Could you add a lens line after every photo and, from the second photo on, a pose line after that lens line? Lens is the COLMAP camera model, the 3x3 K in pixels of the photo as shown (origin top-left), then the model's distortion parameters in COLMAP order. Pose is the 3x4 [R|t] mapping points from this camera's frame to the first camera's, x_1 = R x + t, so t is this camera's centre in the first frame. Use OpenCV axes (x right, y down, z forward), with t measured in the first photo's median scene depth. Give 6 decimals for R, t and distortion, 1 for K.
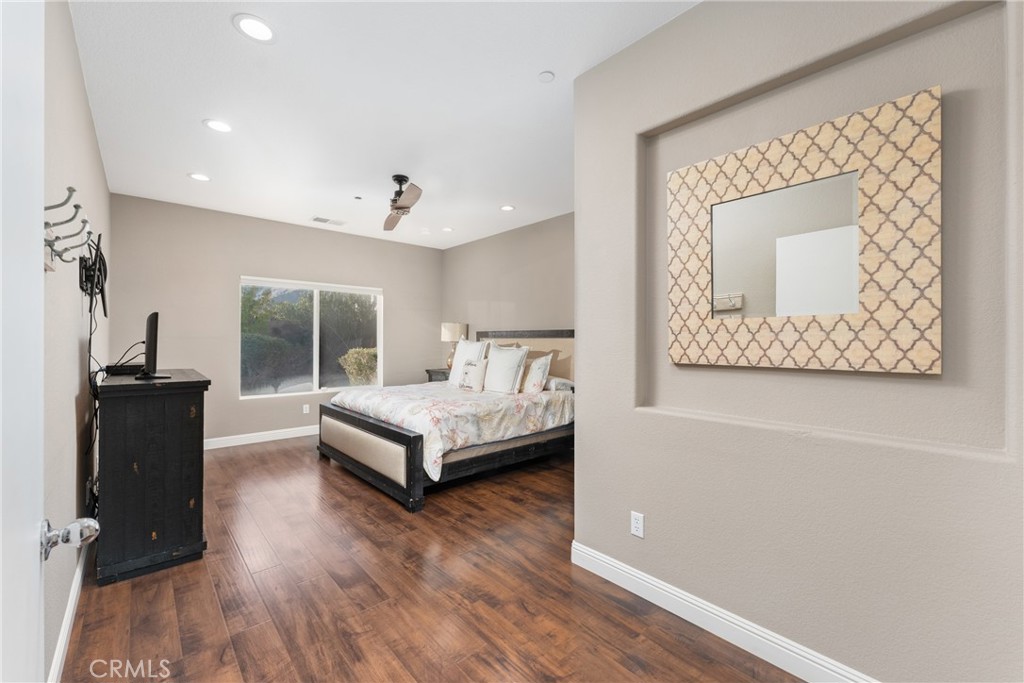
lens RADIAL K [[410.1, 0, 514.2], [0, 410.1, 342.0], [0, 0, 1]] dist [-0.001393, 0.000276]
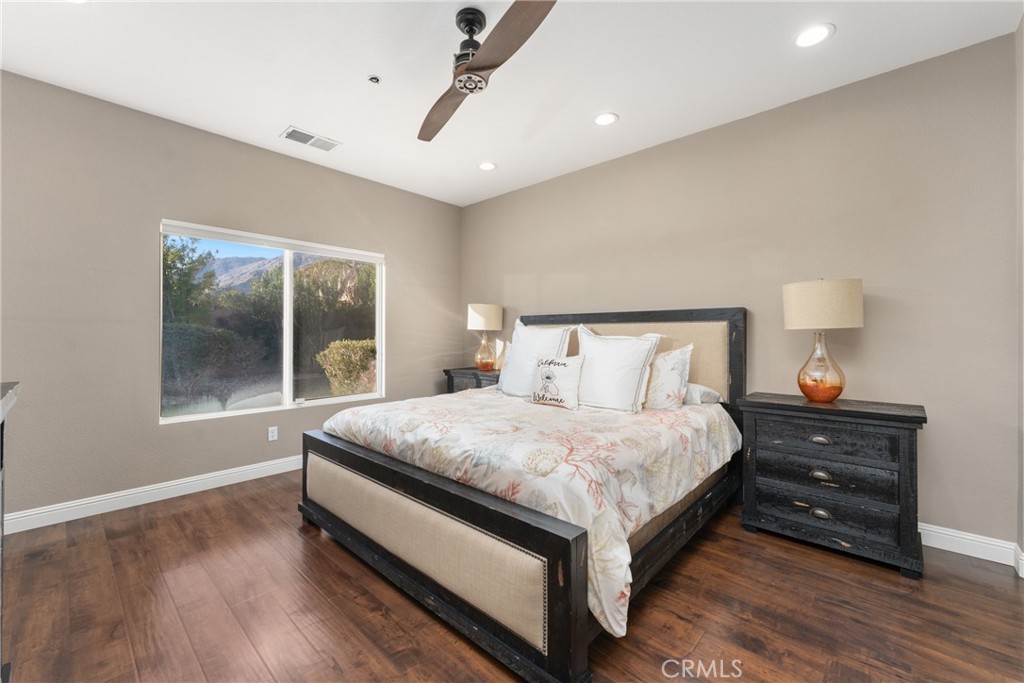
lens RADIAL K [[410.1, 0, 509.7], [0, 410.1, 335.1], [0, 0, 1]] dist [-0.001393, 0.000276]
pose [[0.996082, -0.000664, 0.088430, -0.229910], [0.001120, 0.999986, -0.005111, 0.015120], [-0.088425, 0.005190, 0.996069, 0.385693]]
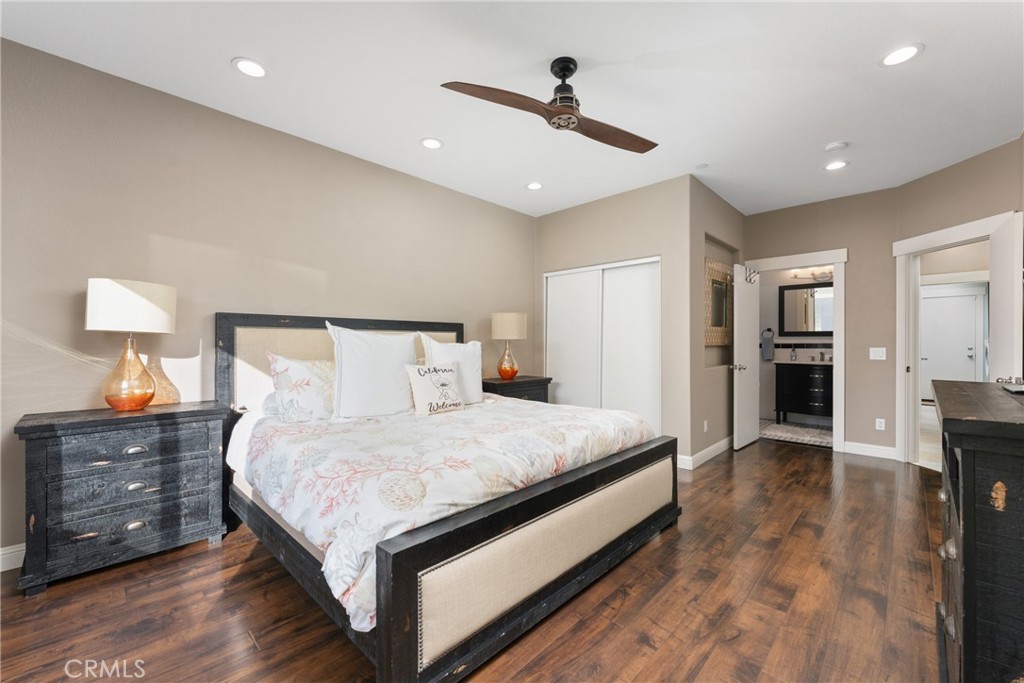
lens RADIAL K [[410.1, 0, 495.3], [0, 410.1, 345.0], [0, 0, 1]] dist [-0.001393, 0.000276]
pose [[-0.044102, -0.008096, 0.998994, -0.749283], [-0.000422, 0.999967, 0.008085, 0.010083], [-0.999027, -0.000065, -0.044104, 0.946602]]
